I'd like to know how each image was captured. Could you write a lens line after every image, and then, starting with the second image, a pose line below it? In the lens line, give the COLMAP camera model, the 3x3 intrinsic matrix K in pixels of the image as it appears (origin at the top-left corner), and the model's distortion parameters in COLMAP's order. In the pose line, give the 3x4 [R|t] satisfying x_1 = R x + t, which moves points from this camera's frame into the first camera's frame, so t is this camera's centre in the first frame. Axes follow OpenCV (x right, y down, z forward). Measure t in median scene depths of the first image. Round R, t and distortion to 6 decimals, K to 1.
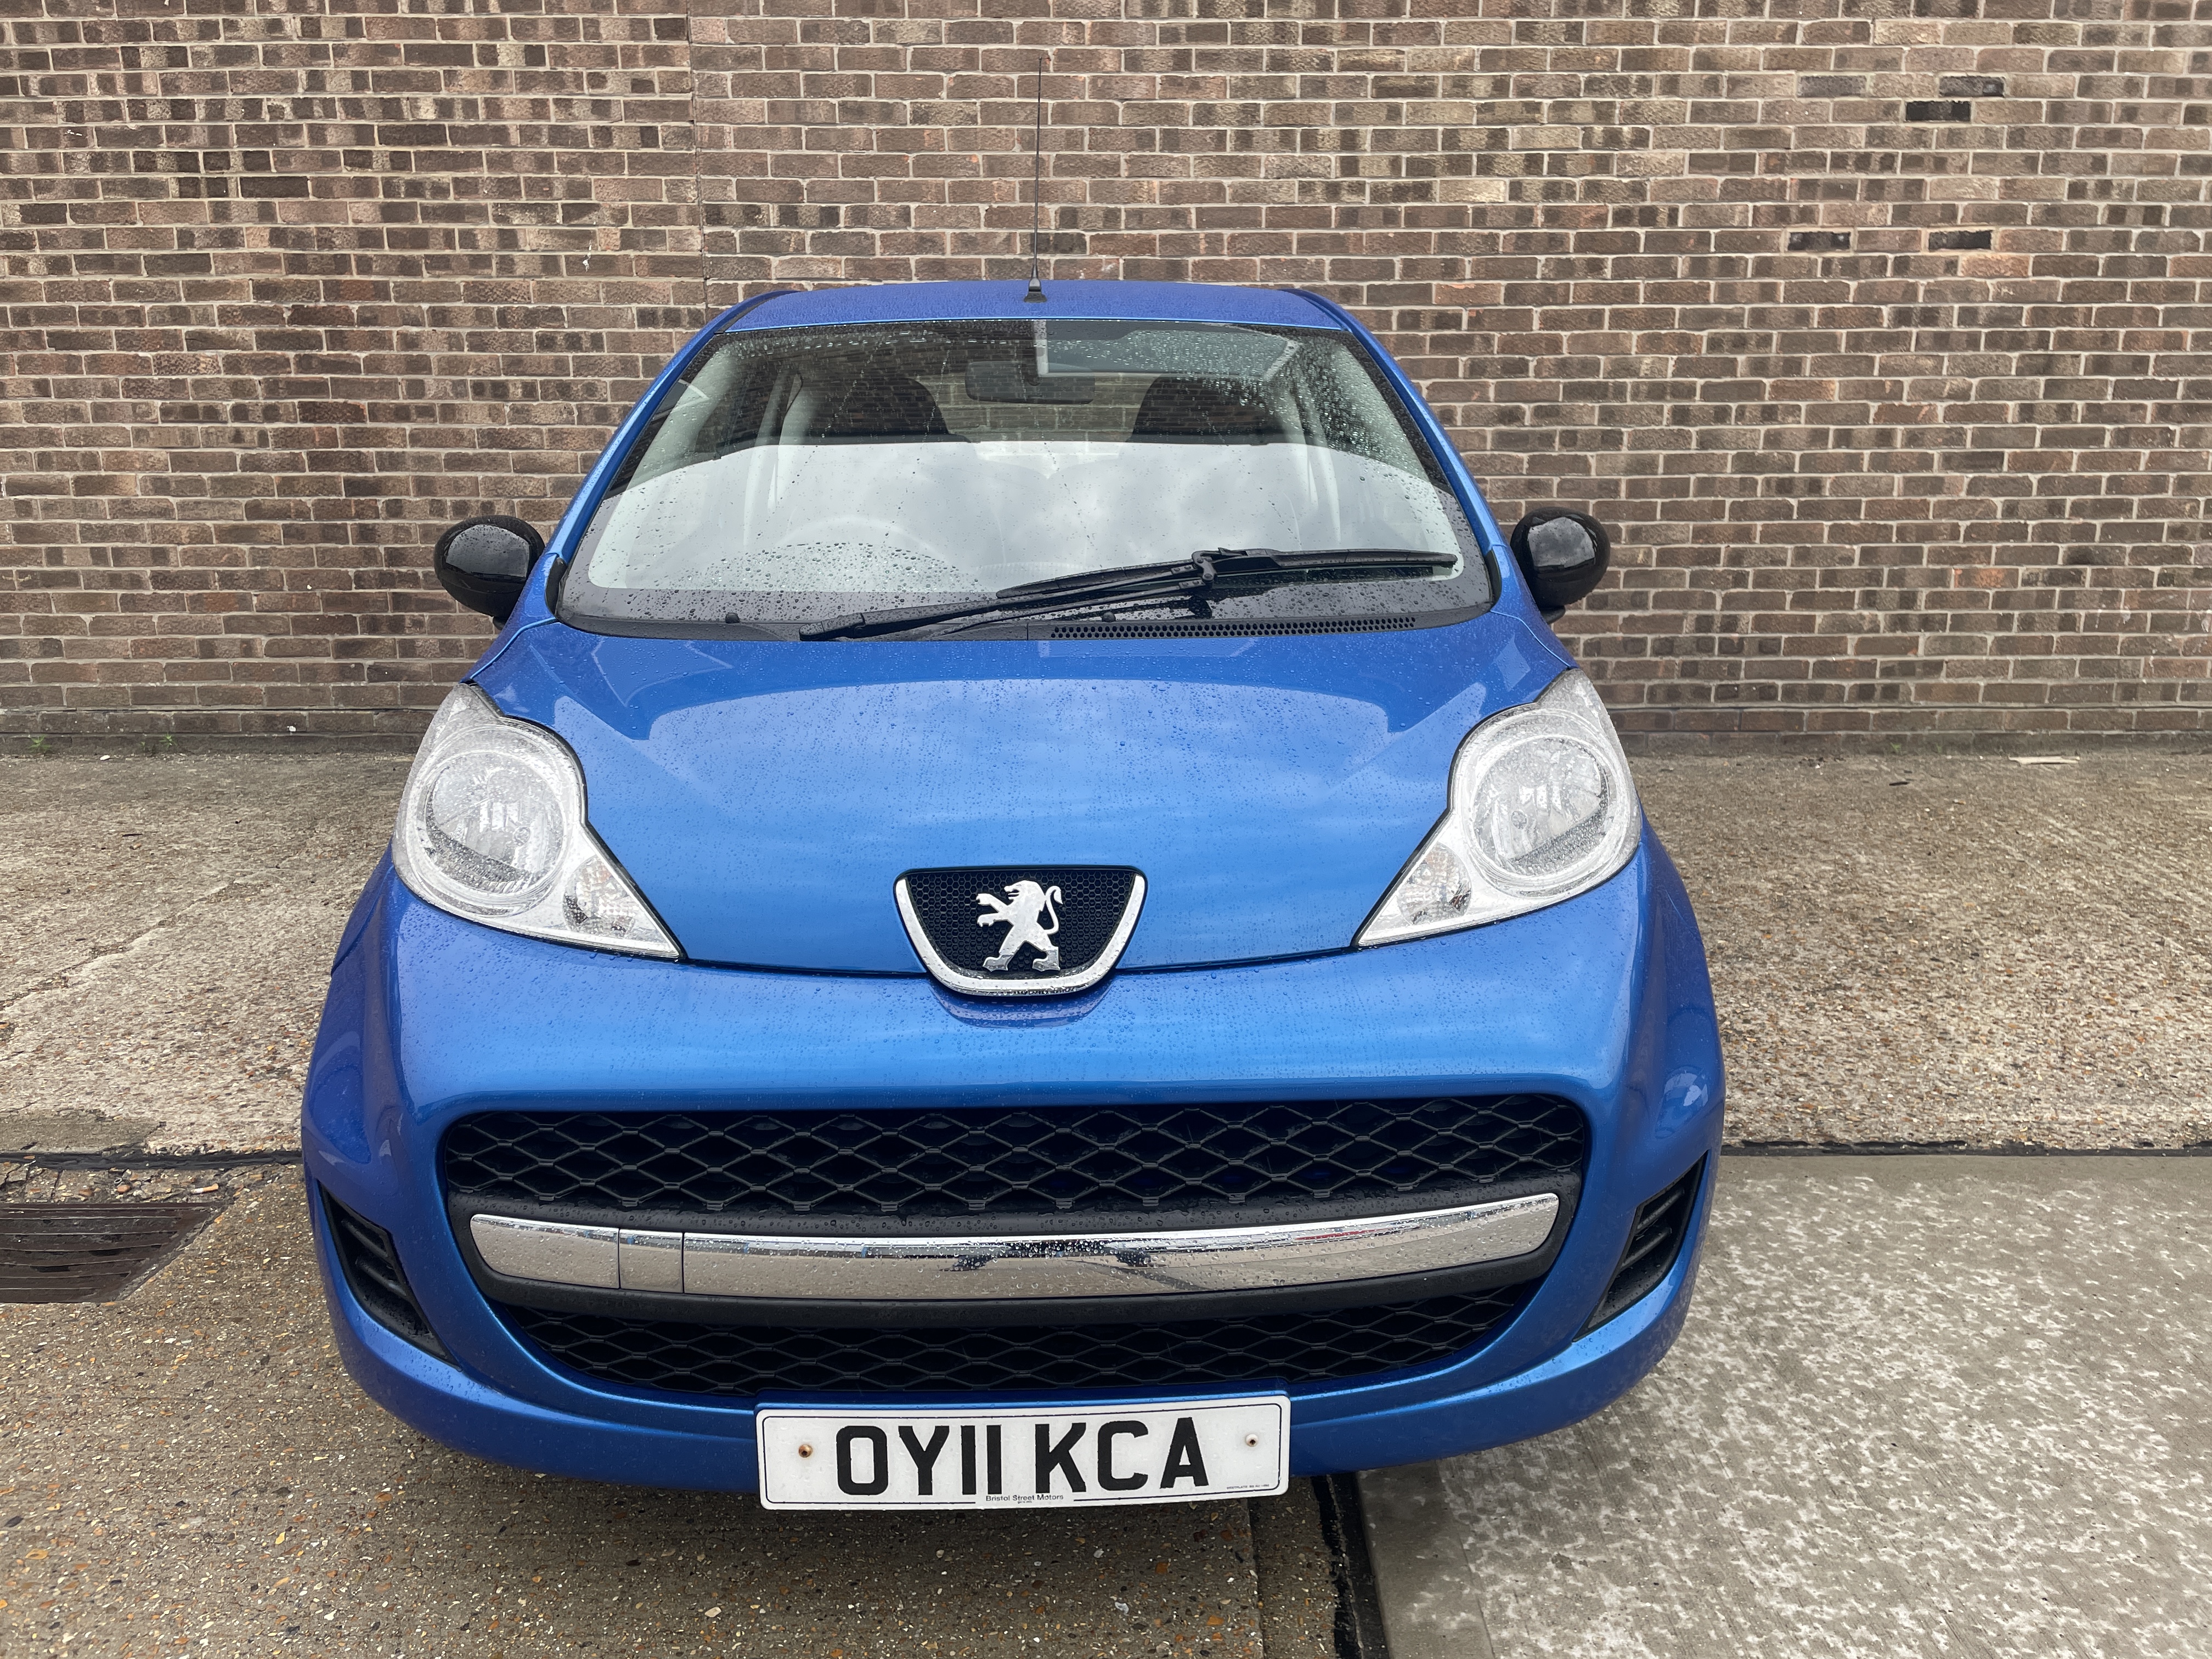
lens RADIAL K [[1664.5, 0, 1100.0], [0, 1664.5, 829.2], [0, 0, 1]] dist [0.092819, -0.120271]
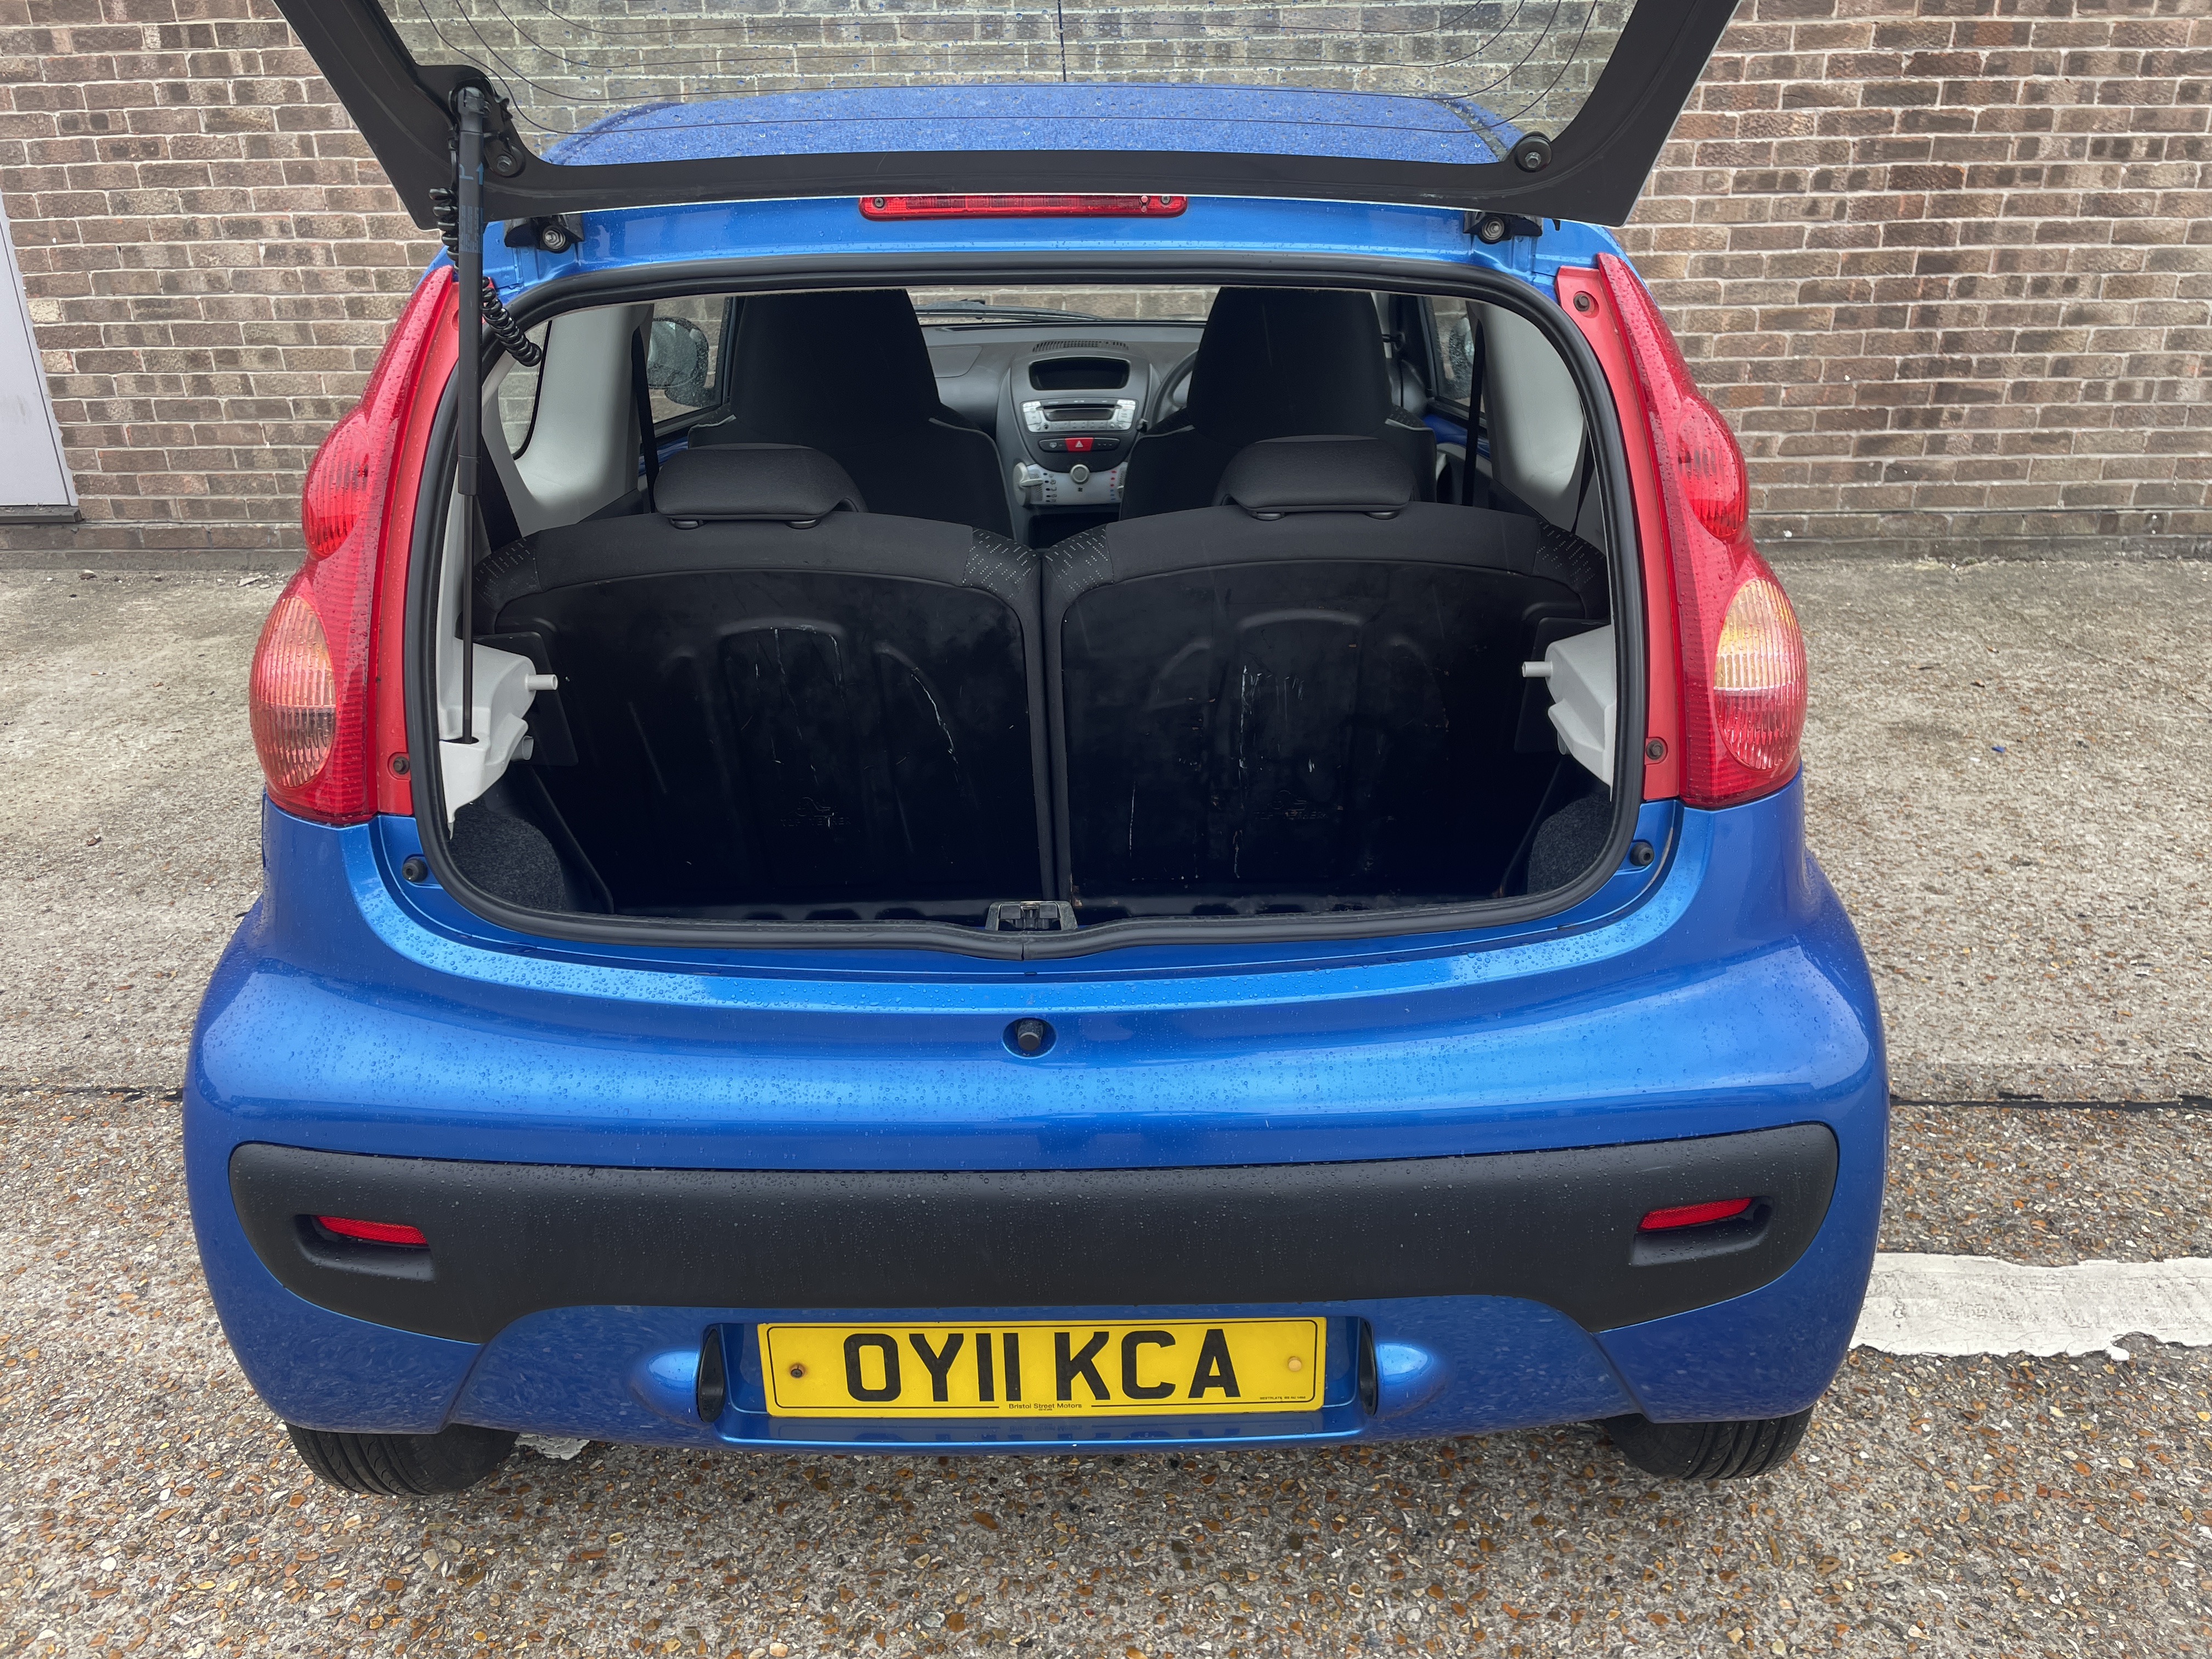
lens RADIAL K [[1664.5, 0, 1124.7], [0, 1664.5, 790.7], [0, 0, 1]] dist [0.092819, -0.120271]
pose [[0.998529, 0.008727, -0.053520, -0.832521], [0.000102, 0.986662, 0.162785, -0.074837], [0.054227, -0.162551, 0.985209, 0.051237]]
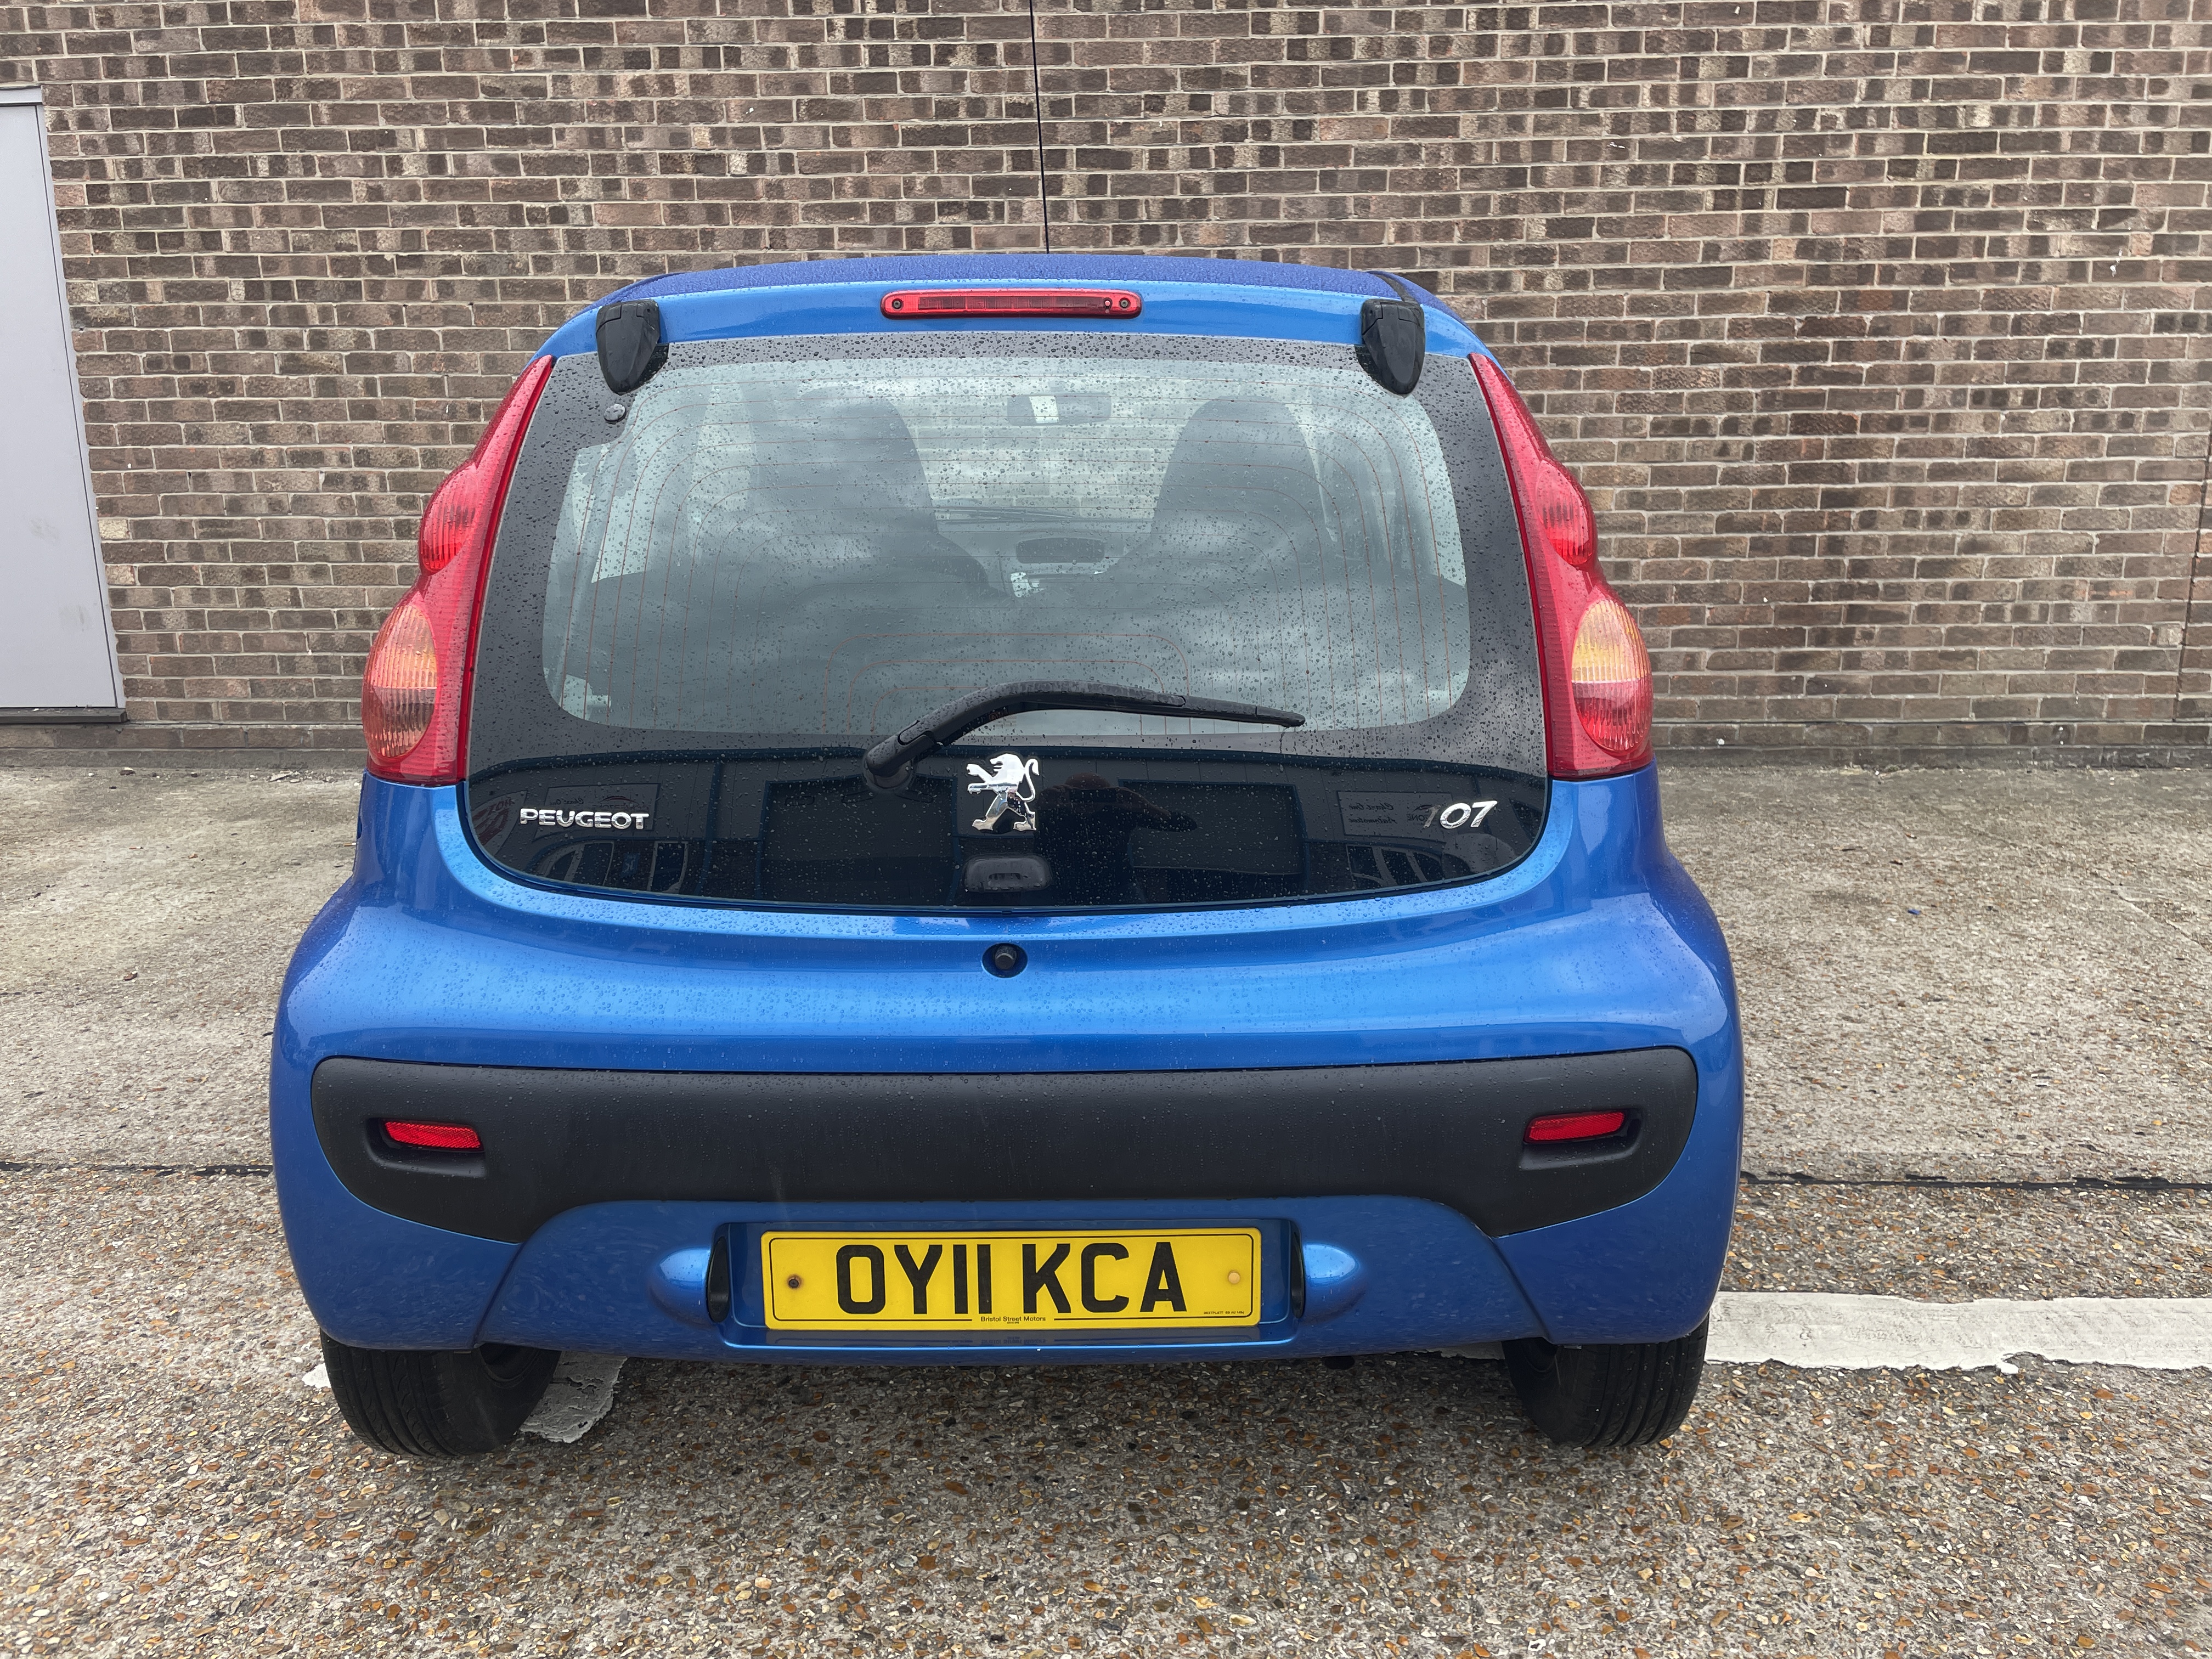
lens RADIAL K [[1664.5, 0, 1116.6], [0, 1664.5, 788.2], [0, 0, 1]] dist [0.092819, -0.120271]
pose [[0.998702, 0.006476, -0.050522, -0.825031], [-0.006821, 0.999955, -0.006662, -0.024380], [0.050477, 0.006998, 0.998701, -0.005478]]
